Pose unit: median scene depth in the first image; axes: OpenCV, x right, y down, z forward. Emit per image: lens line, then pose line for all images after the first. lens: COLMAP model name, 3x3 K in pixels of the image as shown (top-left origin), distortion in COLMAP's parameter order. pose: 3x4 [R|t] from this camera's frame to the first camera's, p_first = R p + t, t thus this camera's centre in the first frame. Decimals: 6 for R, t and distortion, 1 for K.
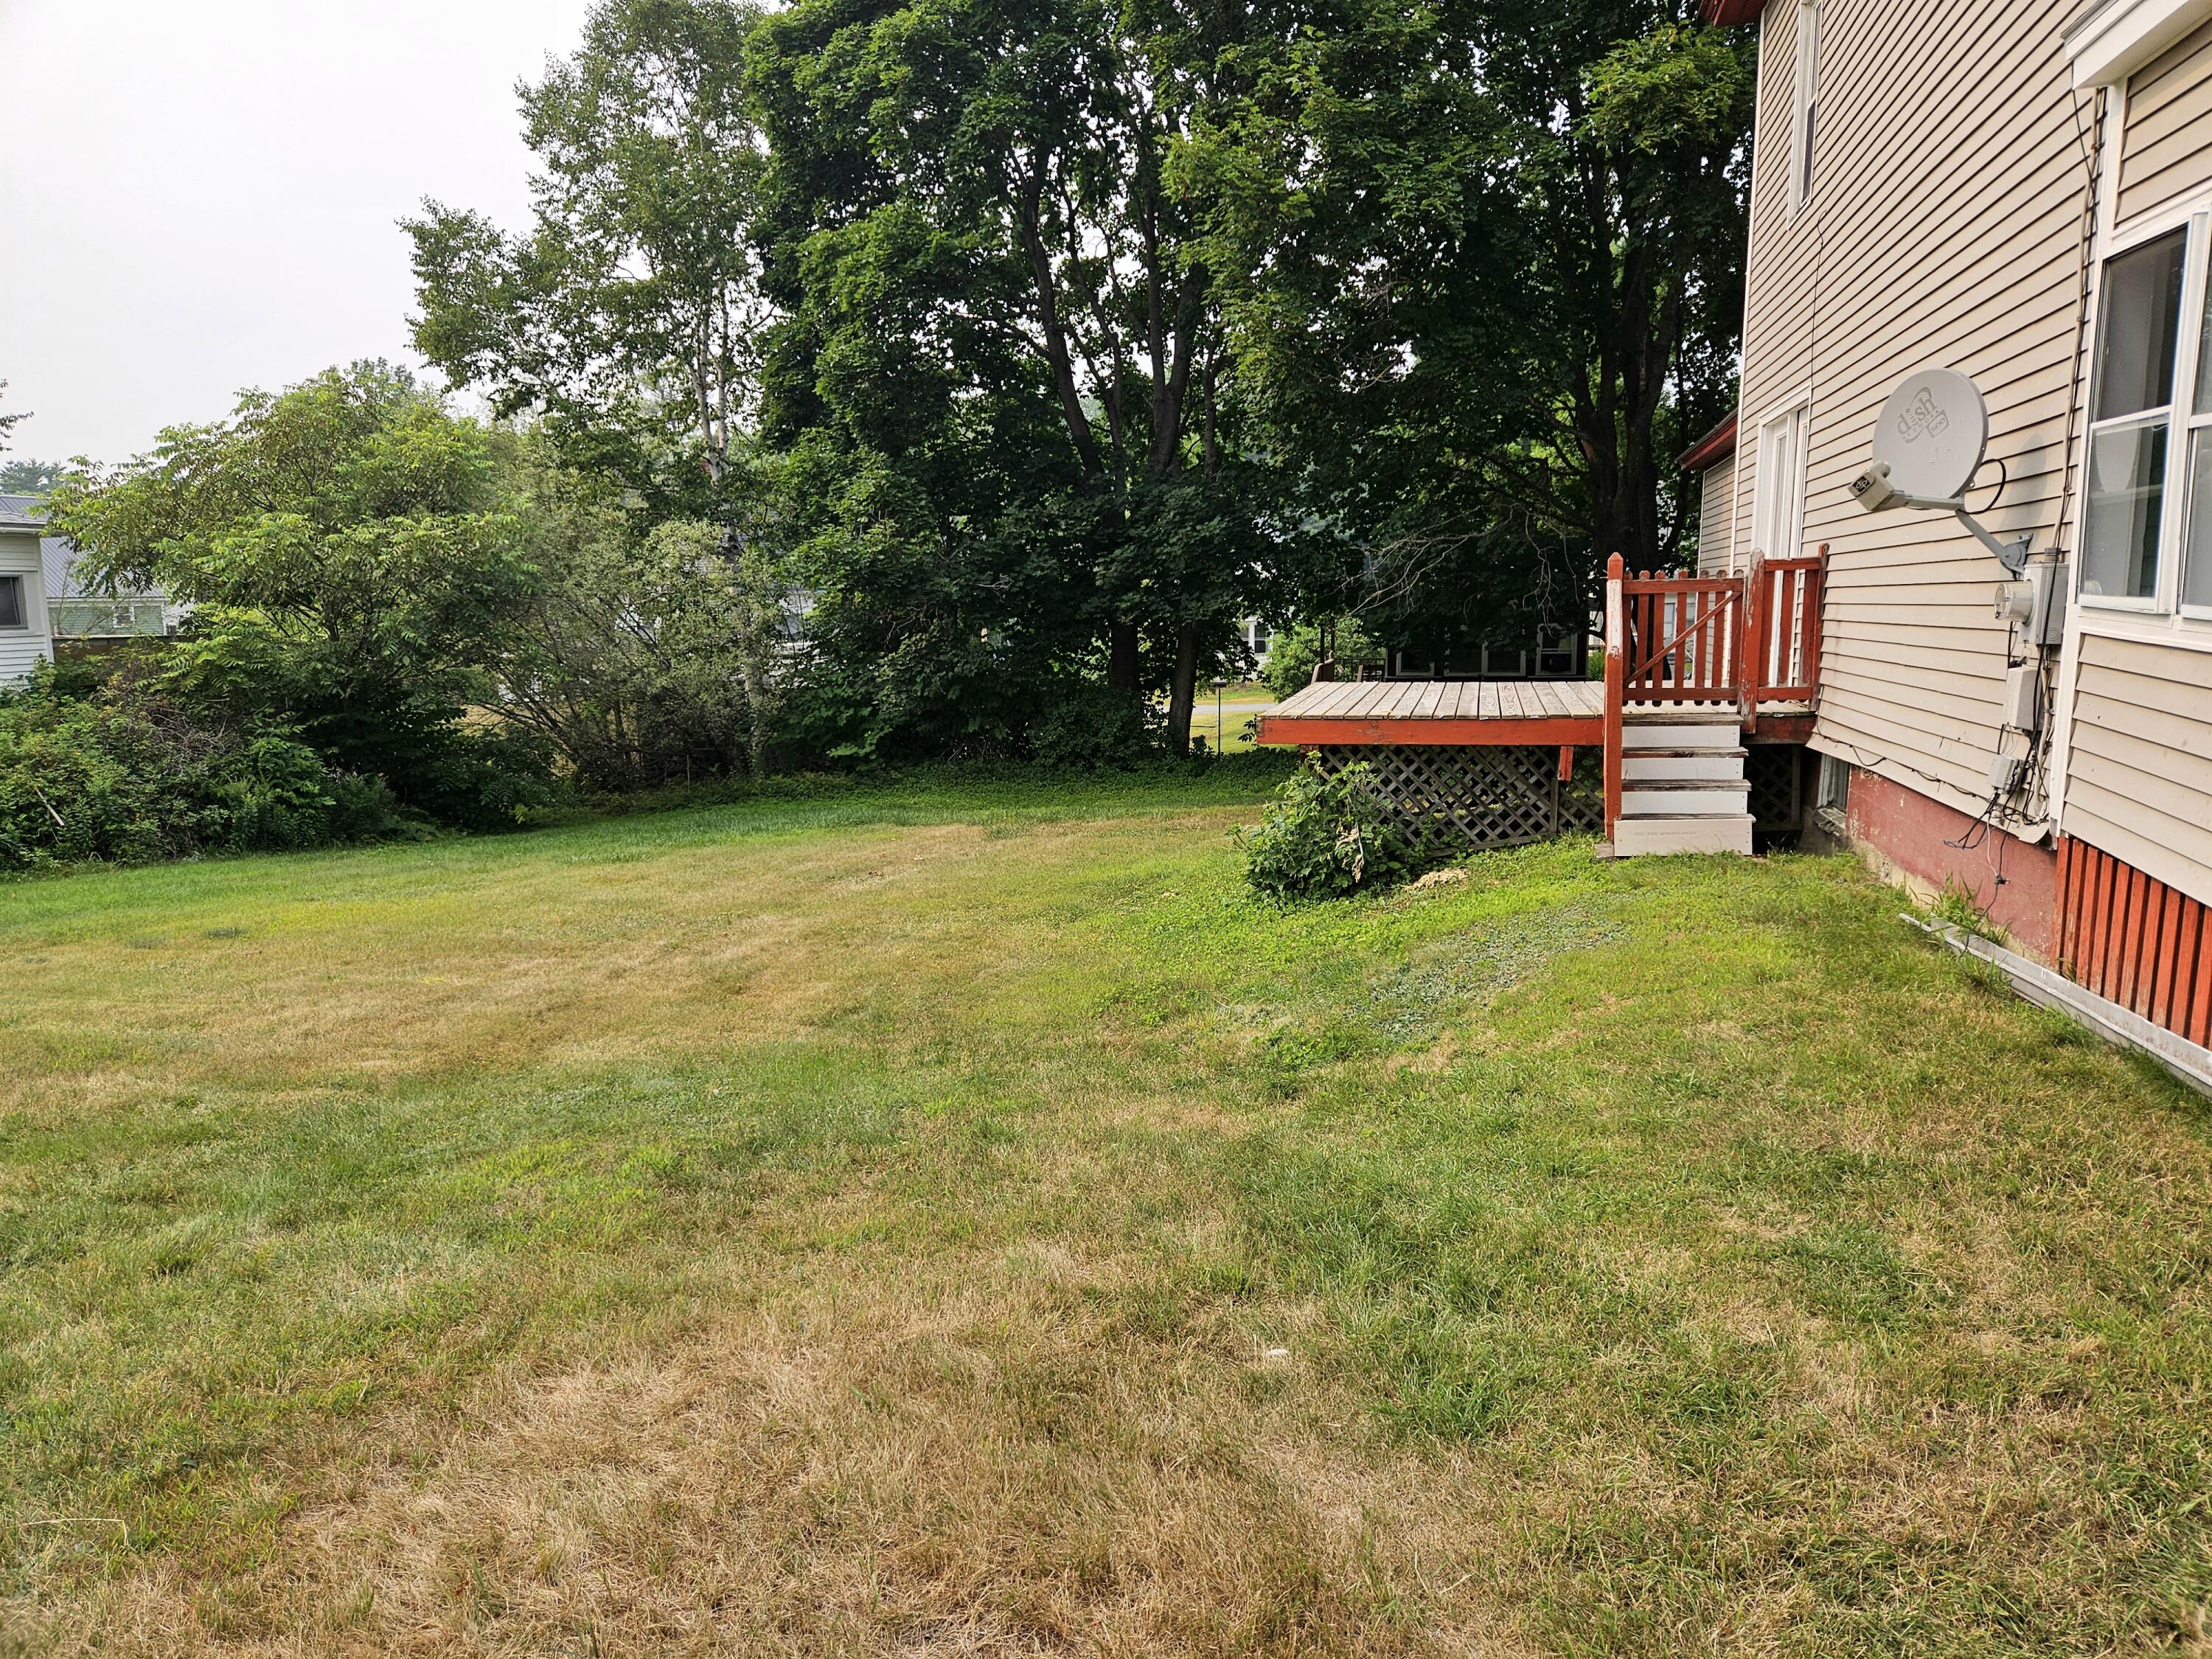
lens RADIAL K [[1480.4, 0, 1099.8], [0, 1480.4, 832.0], [0, 0, 1]] dist [0.027643, -0.001875]
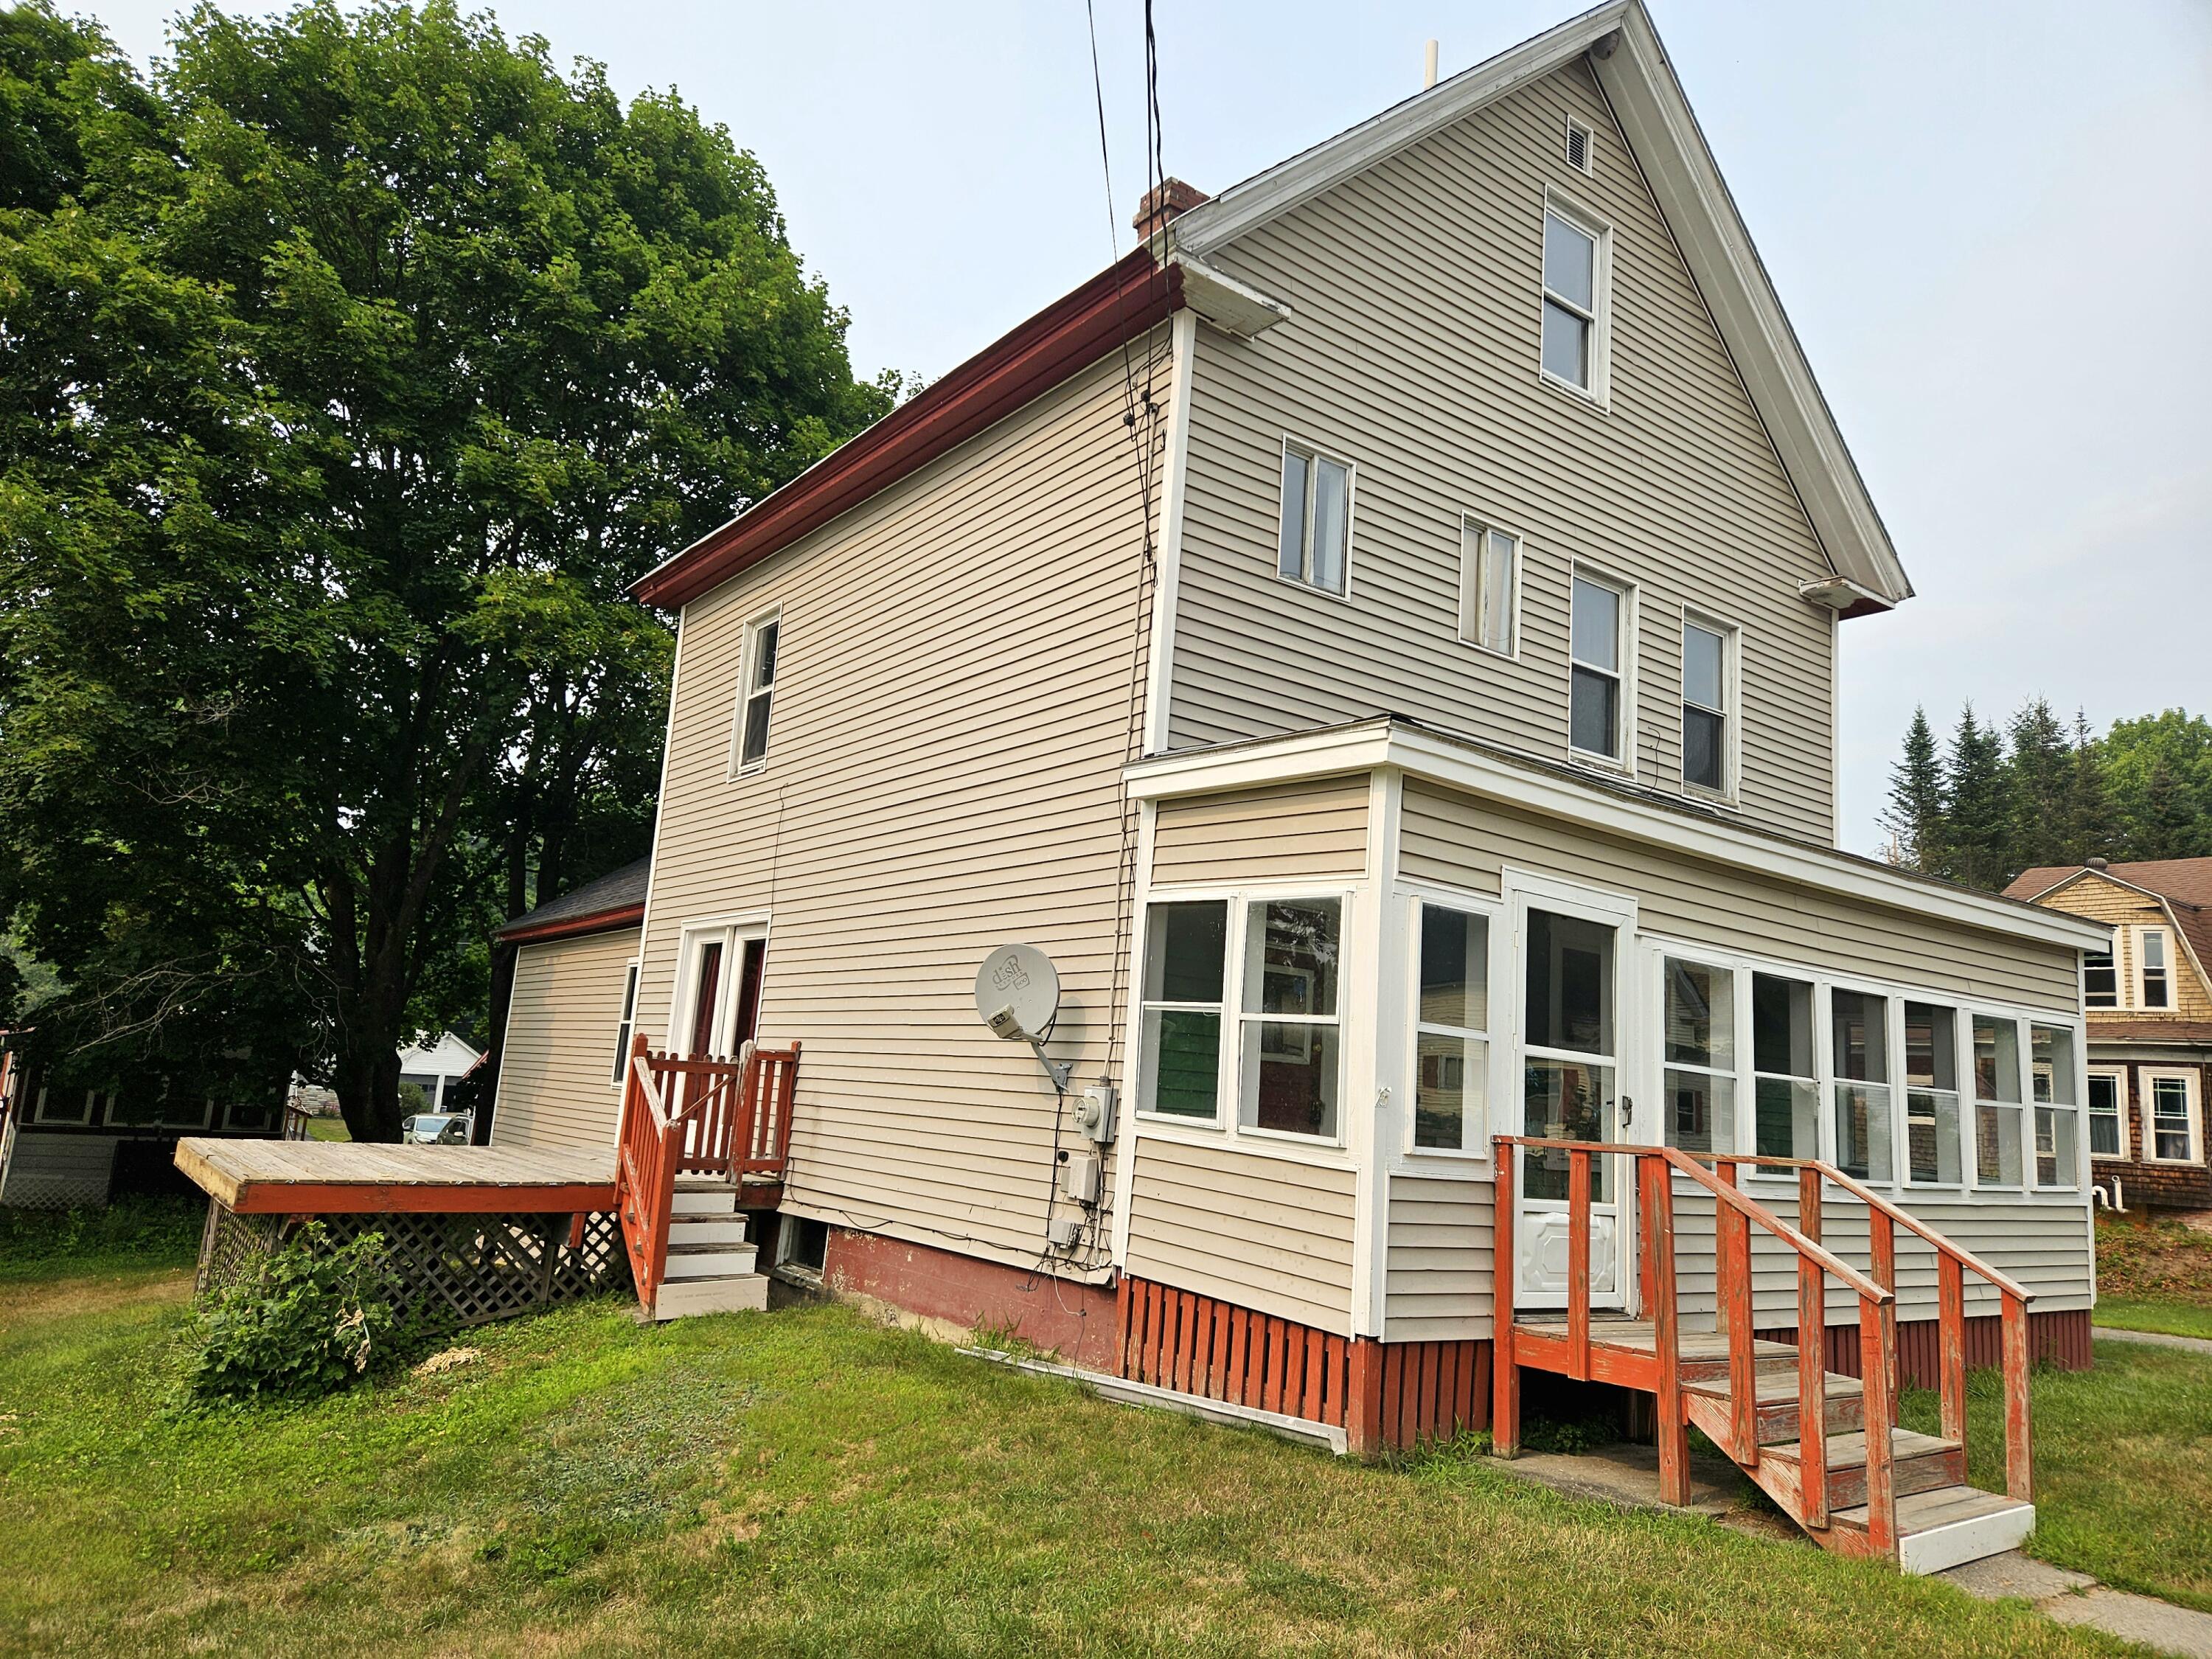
lens RADIAL K [[1480.4, 0, 1108.5], [0, 1480.4, 821.2], [0, 0, 1]] dist [0.027643, -0.001875]
pose [[0.613343, 0.196880, 0.764885, -0.320221], [0.046505, 0.957751, -0.283814, -0.007779], [-0.788446, 0.209647, 0.578274, 0.051414]]
